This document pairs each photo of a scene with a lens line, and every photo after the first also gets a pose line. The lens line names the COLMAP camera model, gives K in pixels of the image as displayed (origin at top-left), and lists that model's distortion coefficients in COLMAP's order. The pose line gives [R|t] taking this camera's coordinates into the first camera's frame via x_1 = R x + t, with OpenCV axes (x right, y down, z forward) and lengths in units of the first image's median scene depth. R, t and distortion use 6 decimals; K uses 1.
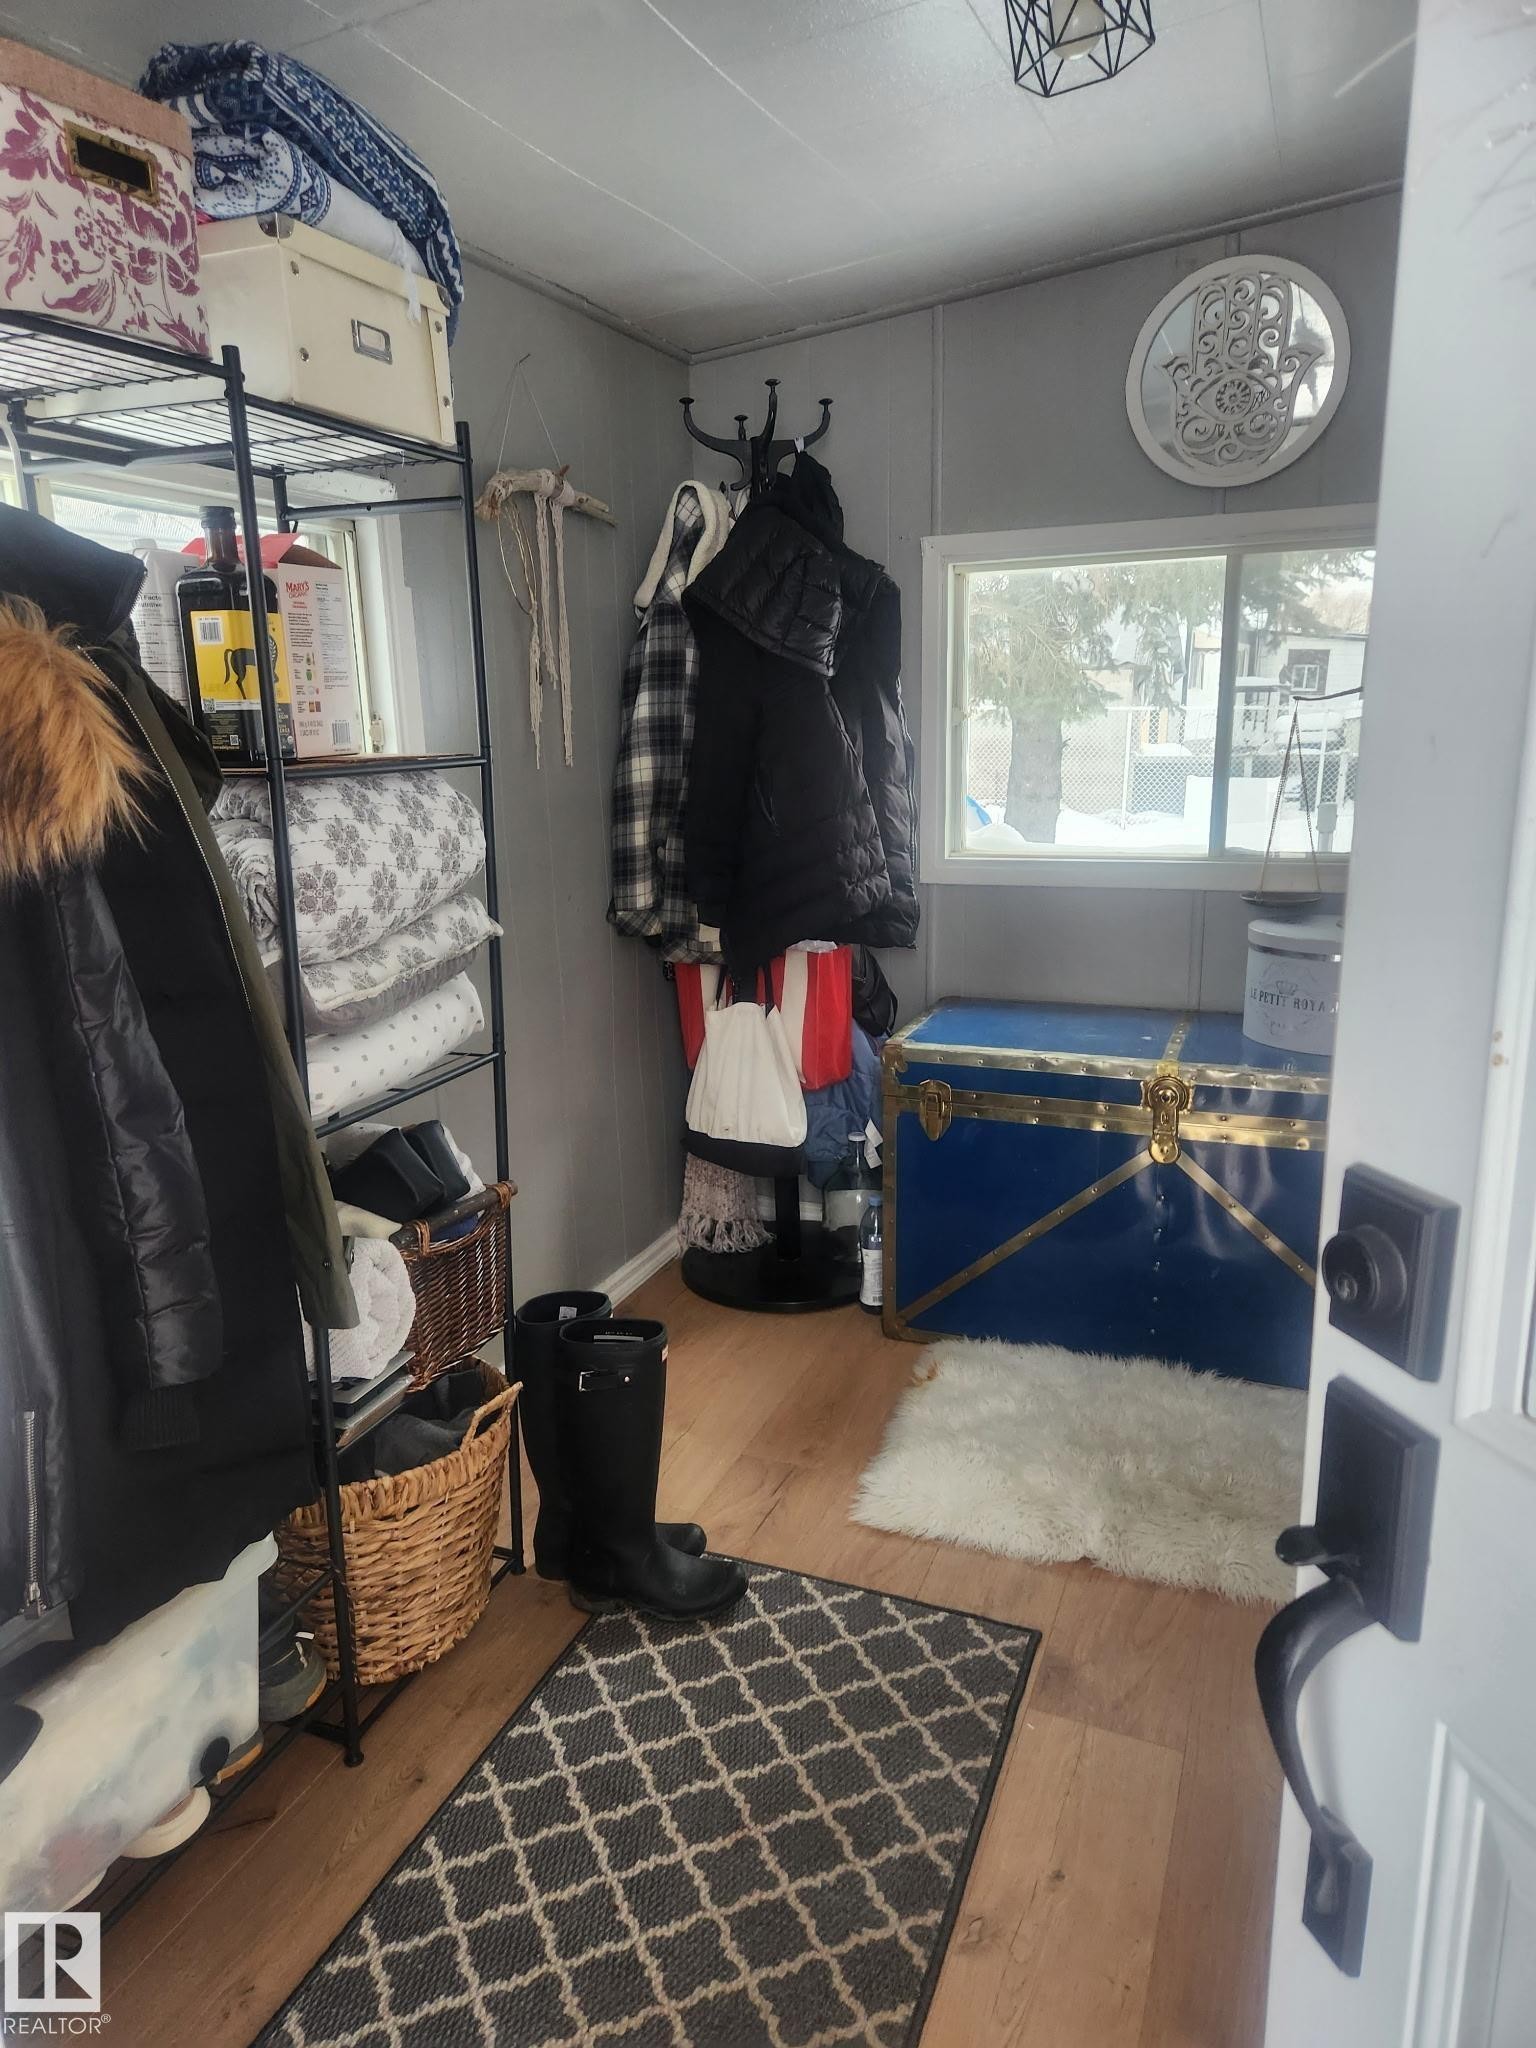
lens RADIAL K [[1364.8, 0, 772.8], [0, 1364.8, 1017.4], [0, 0, 1]] dist [0.008117, -0.007829]
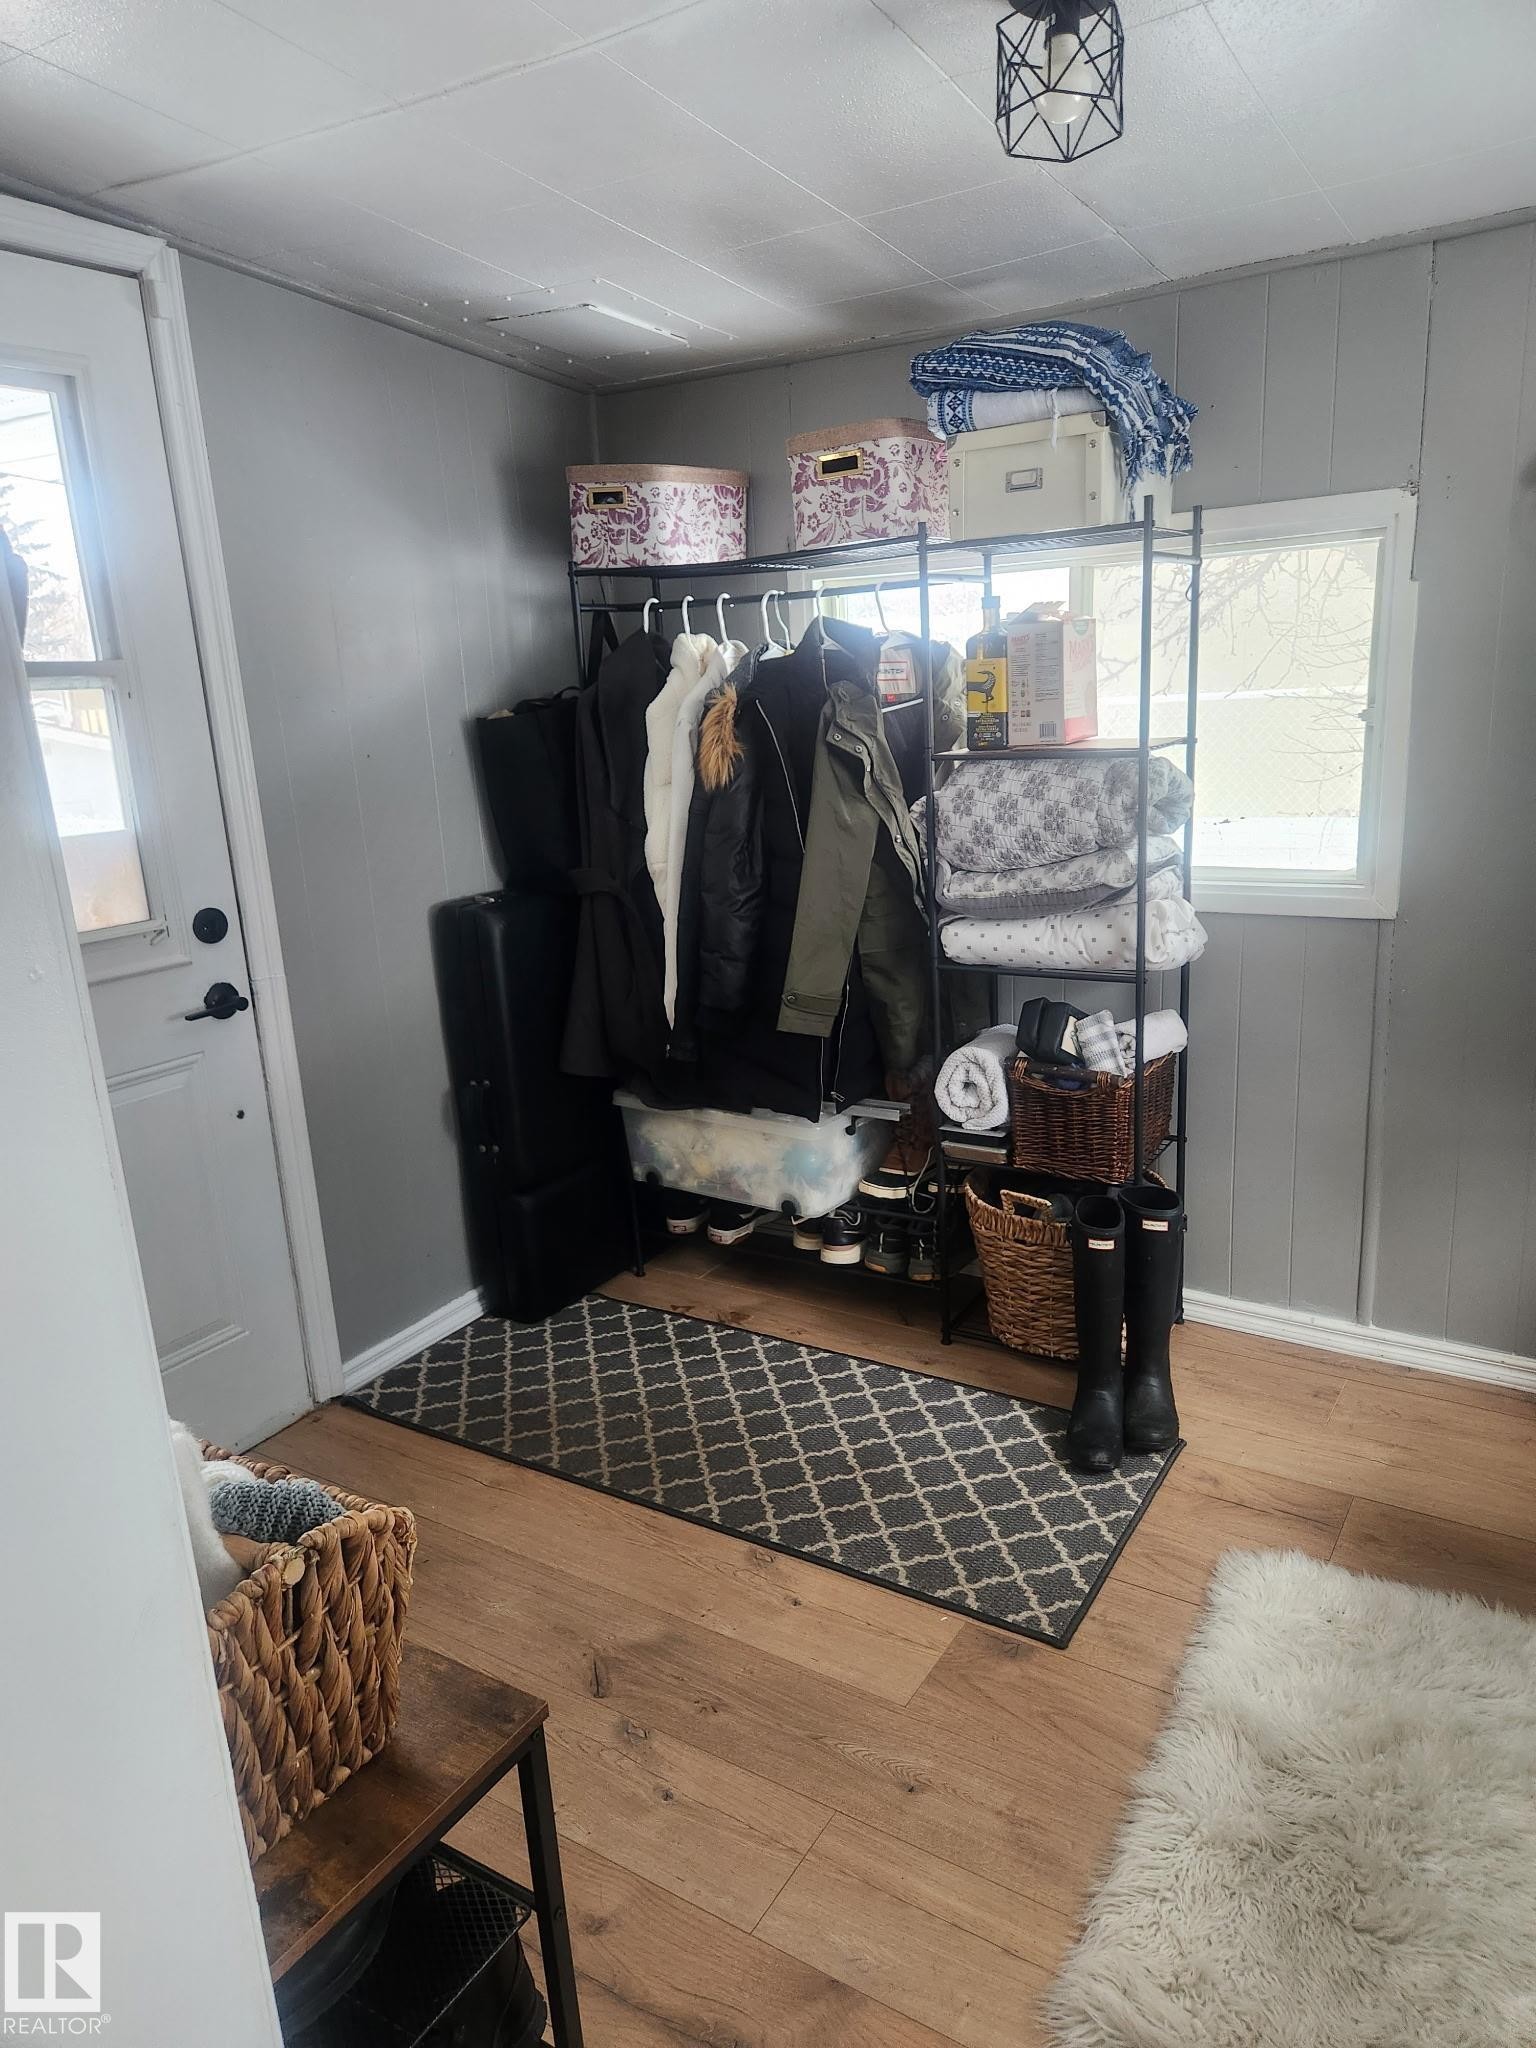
lens RADIAL K [[1364.8, 0, 774.4], [0, 1364.8, 1030.0], [0, 0, 1]] dist [0.008117, -0.007829]
pose [[-0.183588, 0.274399, -0.943928, 1.317225], [-0.164089, 0.938222, 0.304655, -0.320521], [0.969211, 0.210820, -0.127221, 1.006851]]
